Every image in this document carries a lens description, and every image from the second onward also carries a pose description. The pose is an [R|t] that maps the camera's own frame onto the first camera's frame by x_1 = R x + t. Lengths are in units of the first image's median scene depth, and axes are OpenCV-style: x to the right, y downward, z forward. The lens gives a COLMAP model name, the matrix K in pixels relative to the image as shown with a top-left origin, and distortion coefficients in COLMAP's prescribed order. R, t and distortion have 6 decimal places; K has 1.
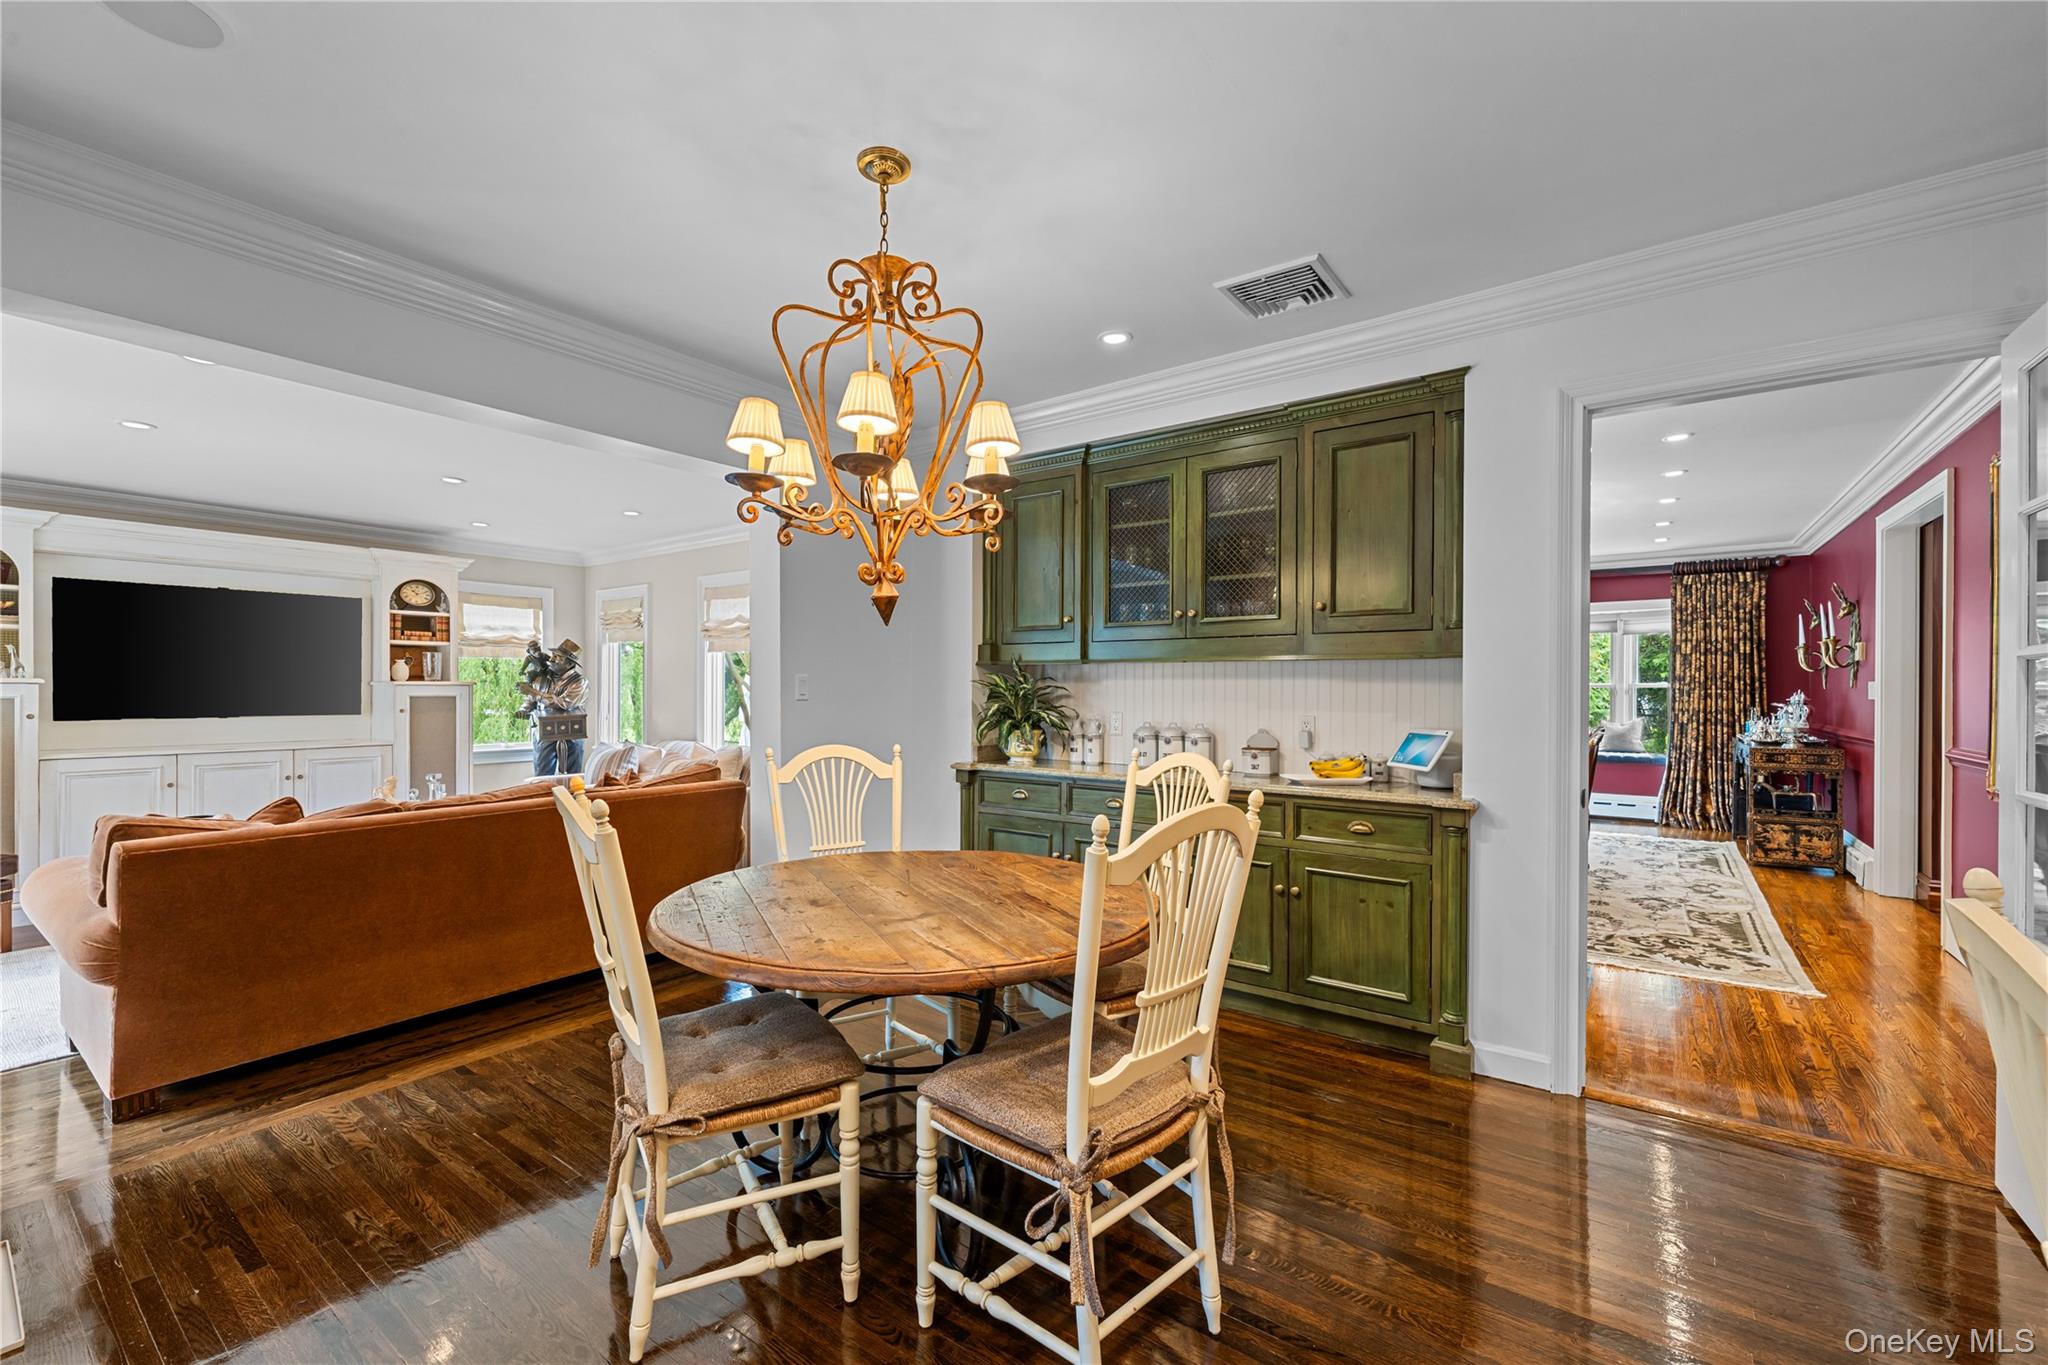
lens RADIAL K [[834.2, 0, 1023.4], [0, 834.2, 692.4], [0, 0, 1]] dist [0.002402, -0.001991]
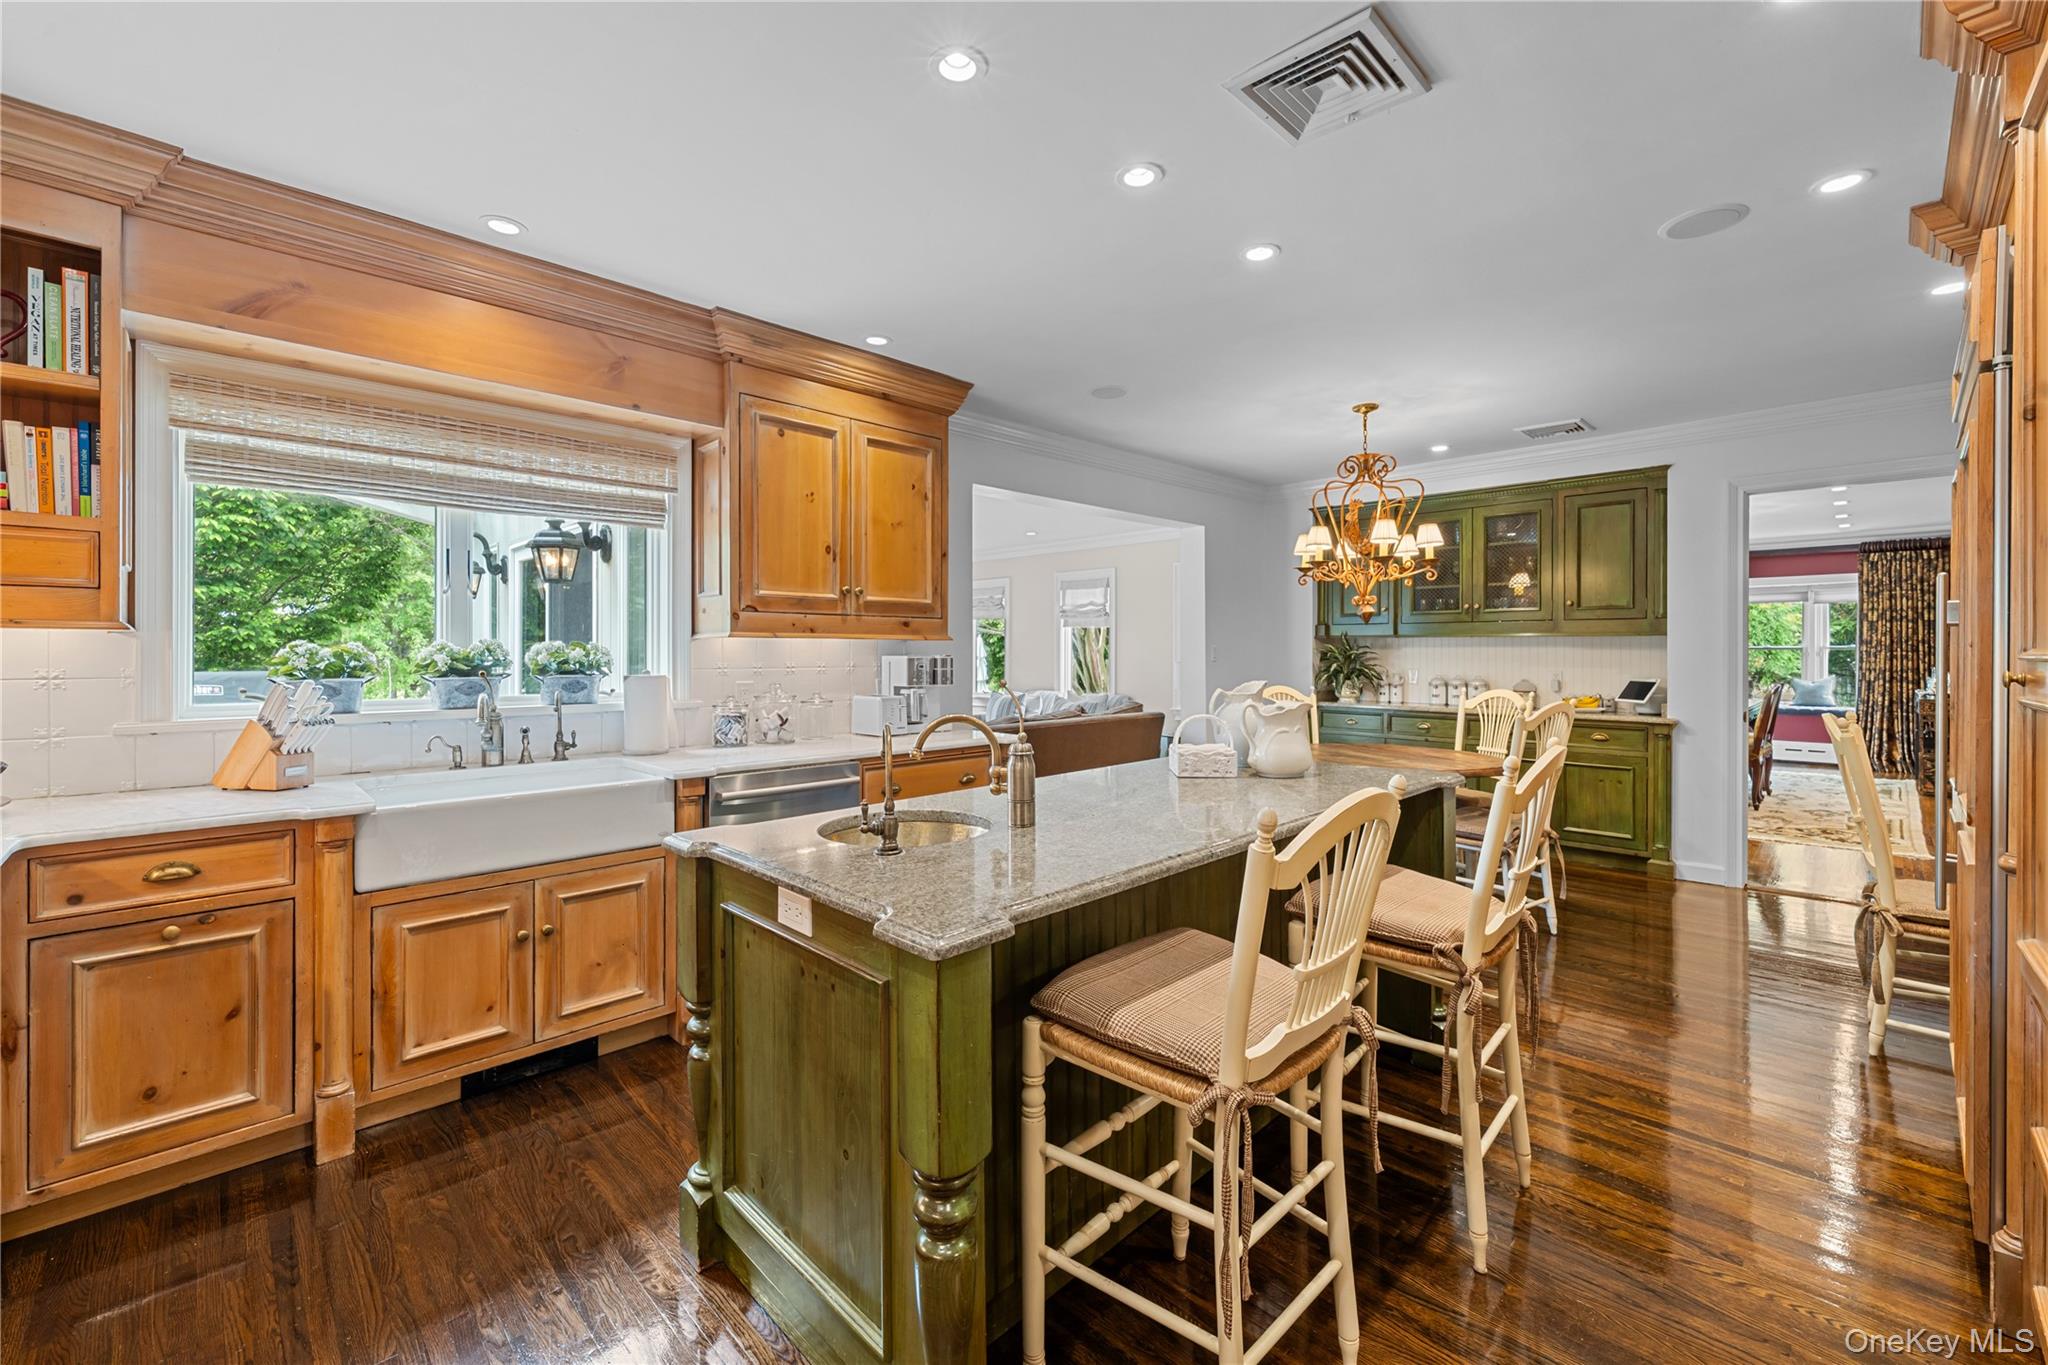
lens RADIAL K [[868.6, 0, 999.8], [0, 868.6, 651.0], [0, 0, 1]] dist [-0.002742, -0.001110]
pose [[0.987079, -0.003131, -0.160204, -0.428636], [0.002478, 0.999988, -0.004276, -0.004495], [0.160216, 0.003824, 0.987075, -0.773067]]
